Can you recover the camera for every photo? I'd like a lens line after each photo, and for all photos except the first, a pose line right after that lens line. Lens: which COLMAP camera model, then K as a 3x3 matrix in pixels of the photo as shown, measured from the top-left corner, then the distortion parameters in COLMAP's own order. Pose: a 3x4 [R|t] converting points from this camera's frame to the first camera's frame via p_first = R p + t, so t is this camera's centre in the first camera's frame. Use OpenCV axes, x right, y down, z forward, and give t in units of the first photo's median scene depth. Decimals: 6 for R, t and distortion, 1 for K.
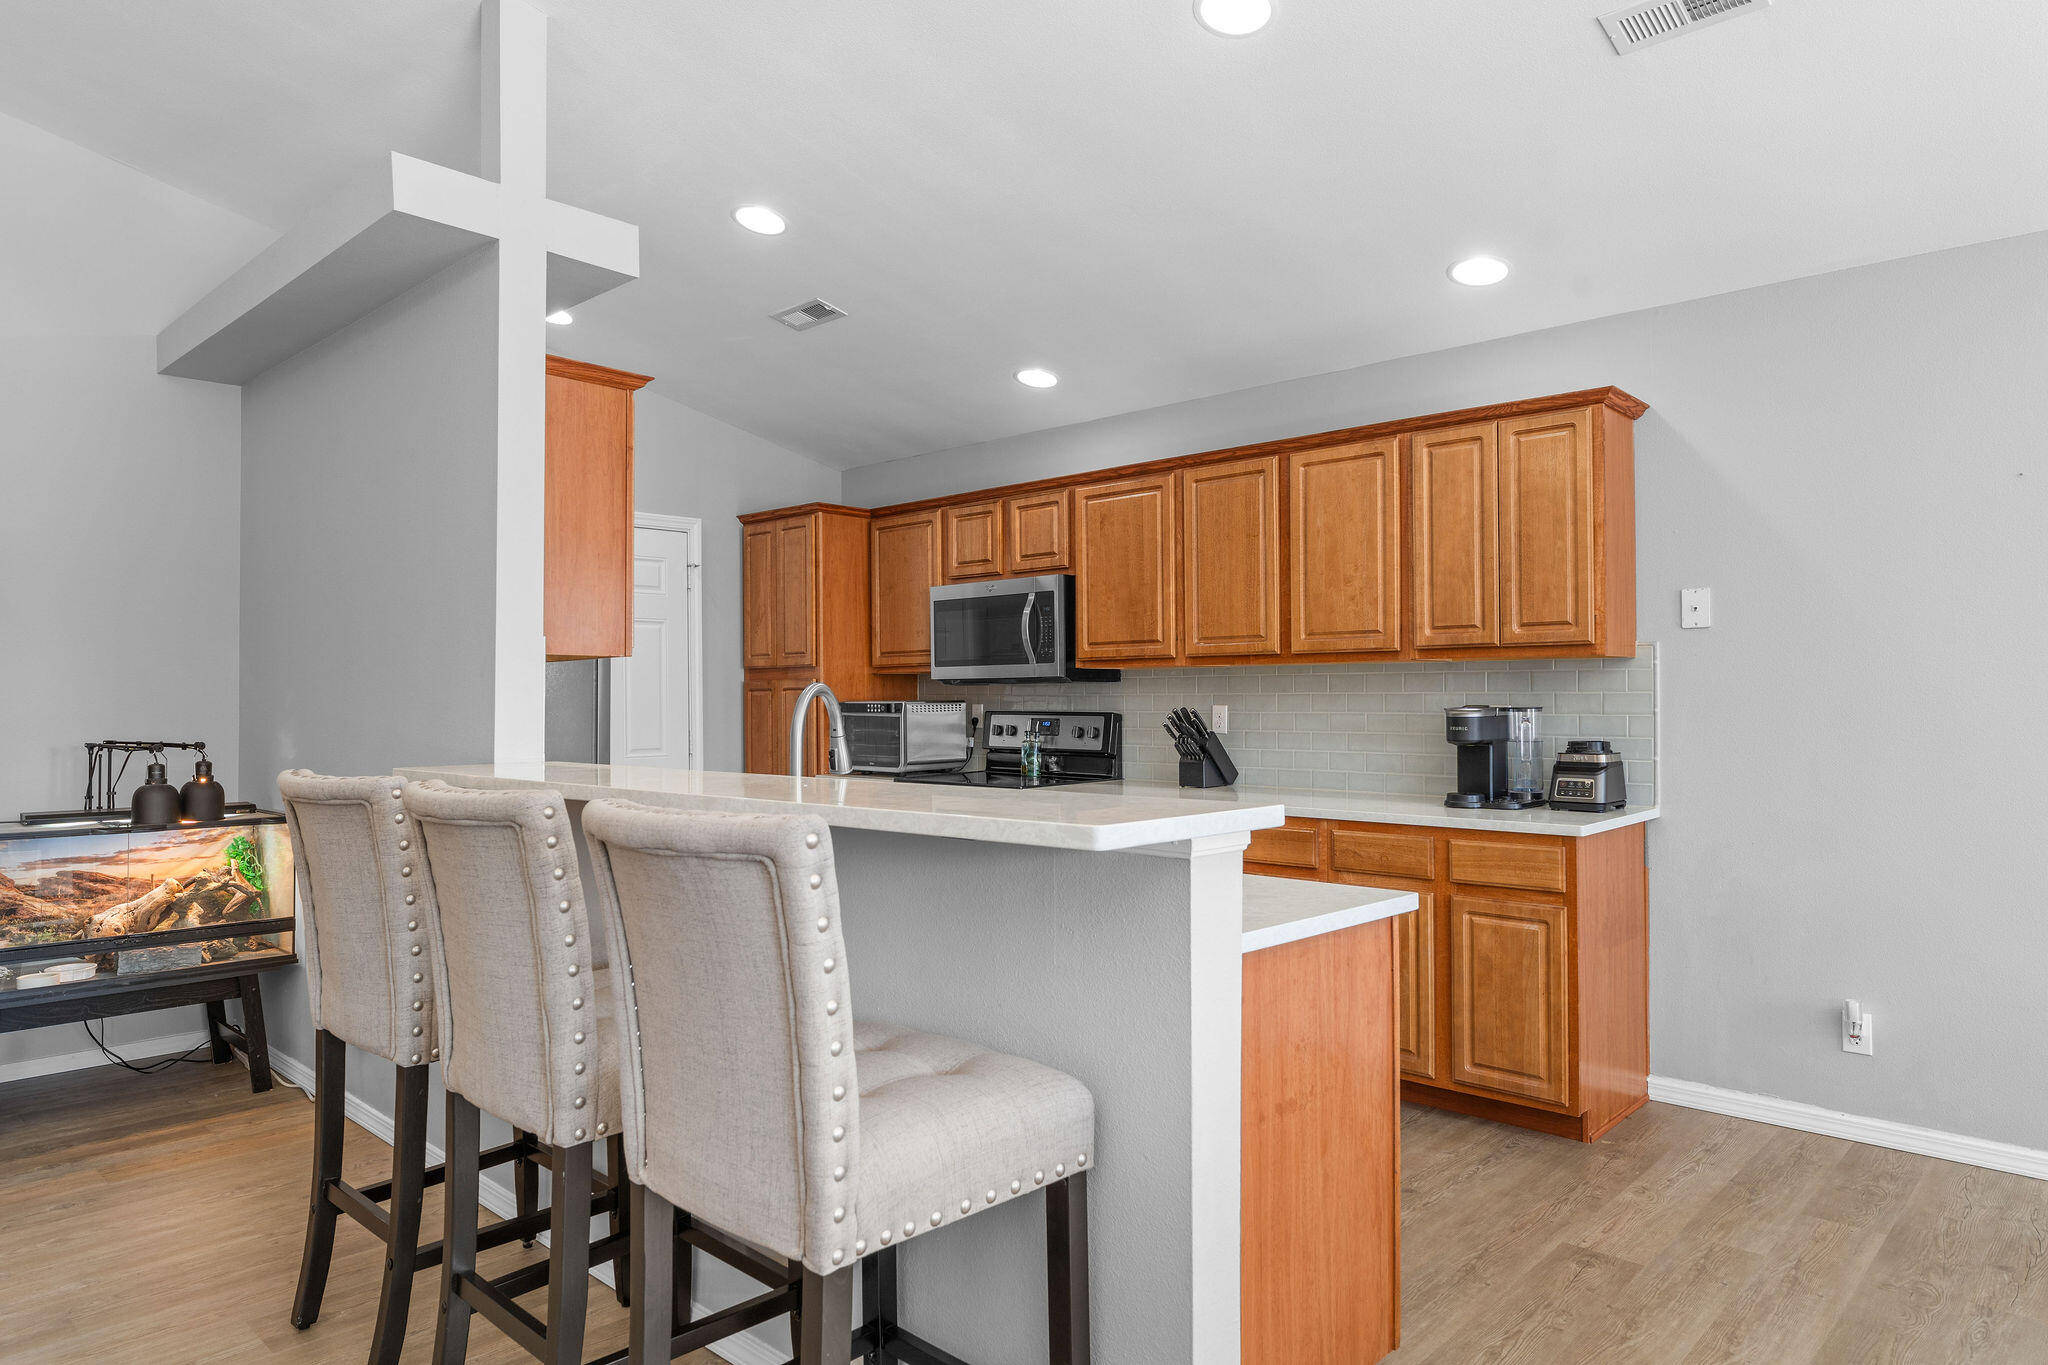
lens RADIAL K [[1250.5, 0, 1018.5], [0, 1250.5, 688.4], [0, 0, 1]] dist [0.003506, -0.000527]
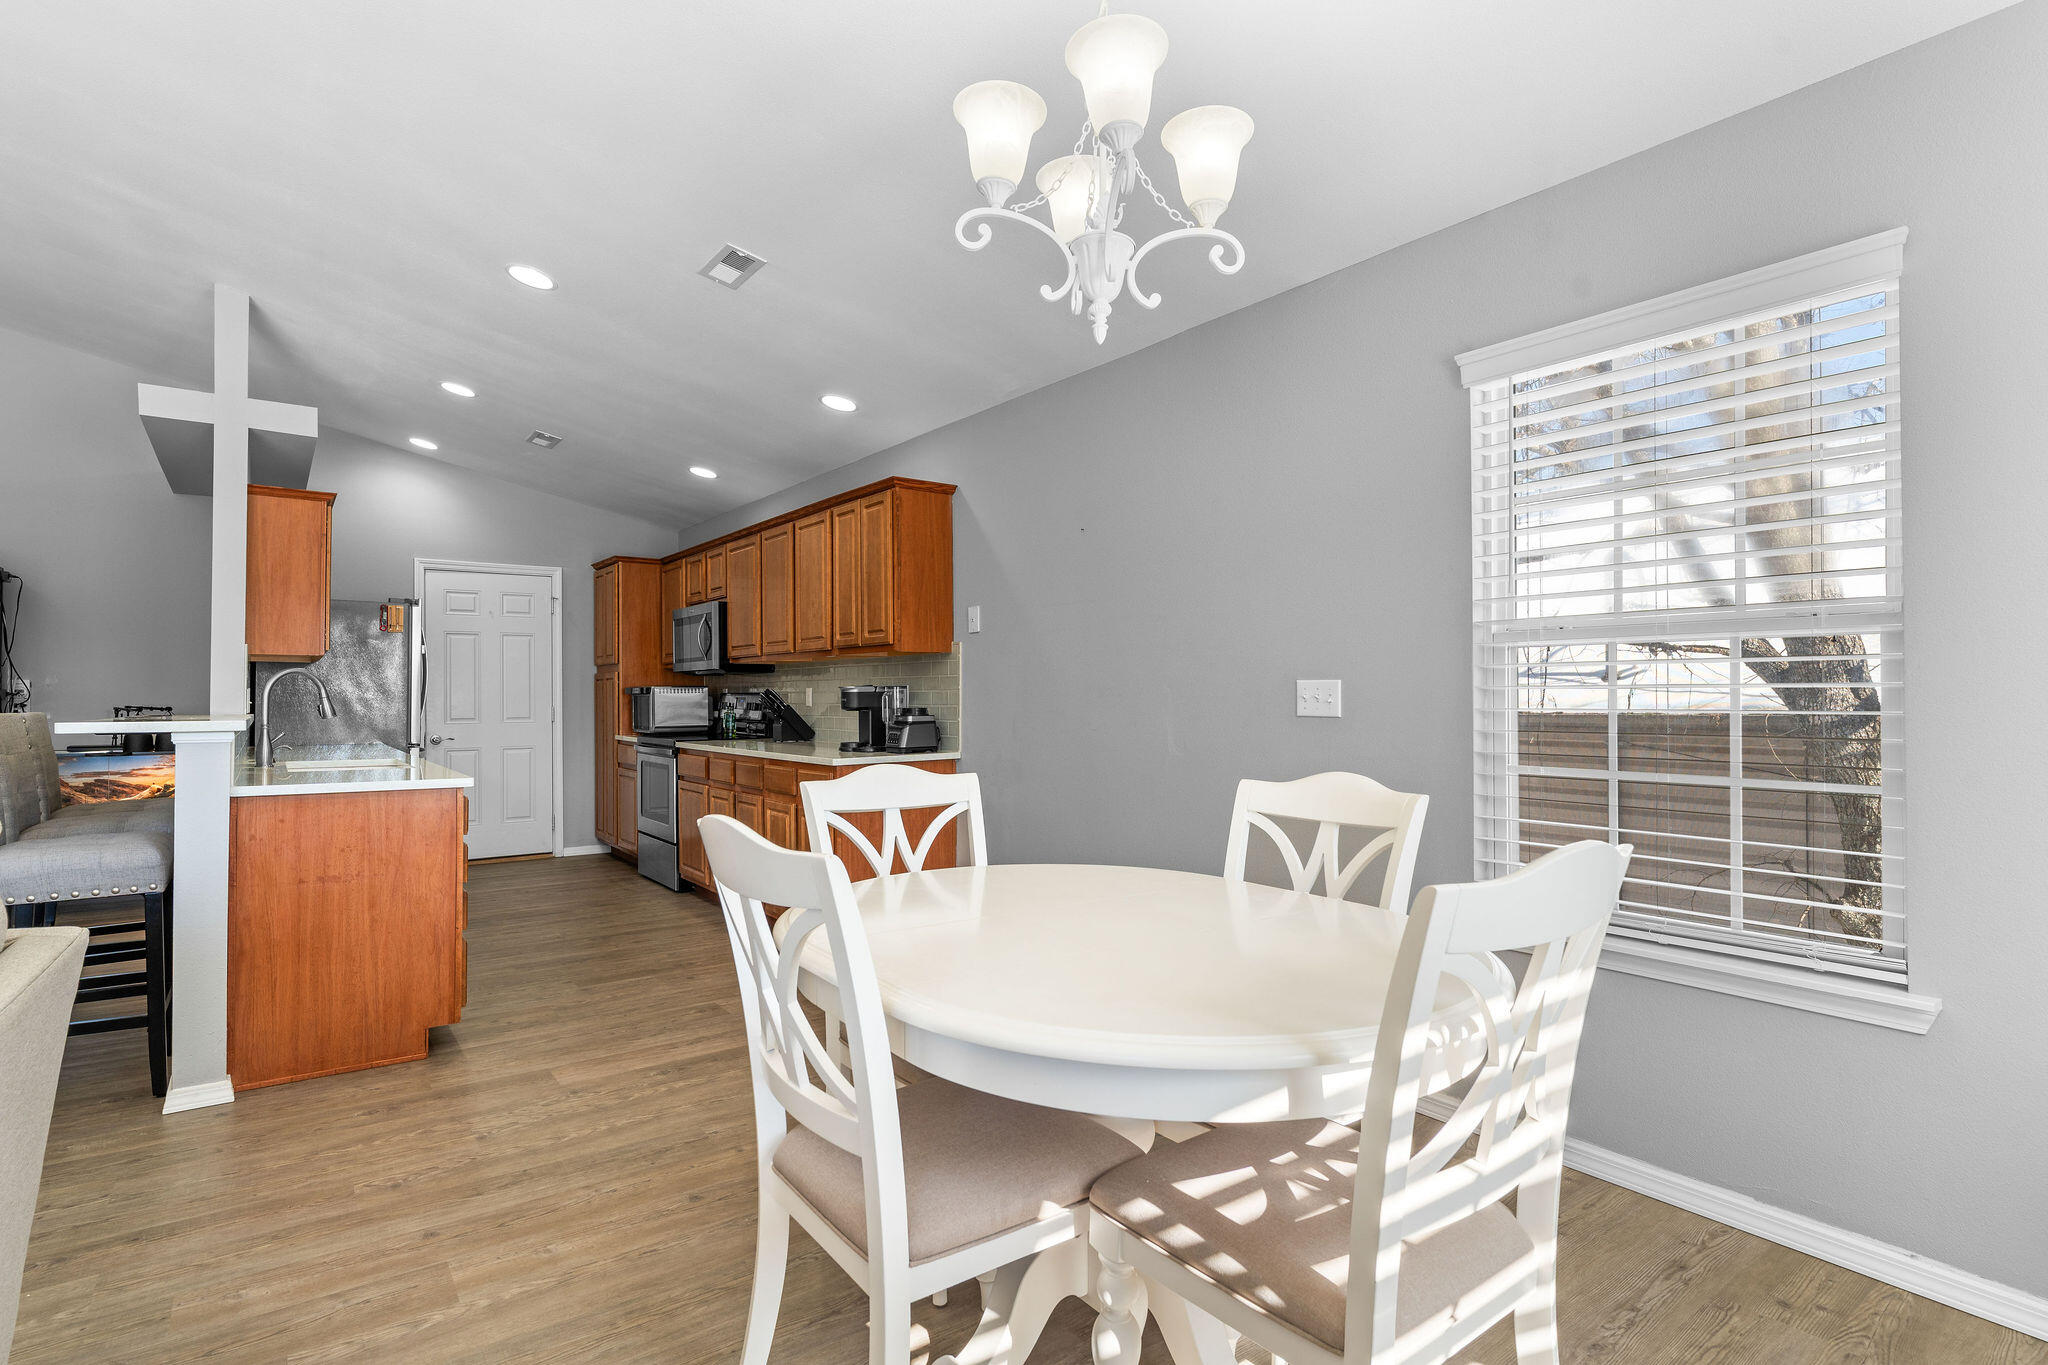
lens RADIAL K [[1017.8, 0, 1024.0], [0, 1017.8, 682.5], [0, 0, 1]] dist [-0.005718, -0.000901]
pose [[0.985702, -0.001493, -0.168489, 0.623672], [0.000536, 0.999983, -0.005728, 0.014612], [0.168495, 0.005556, 0.985687, -0.154015]]
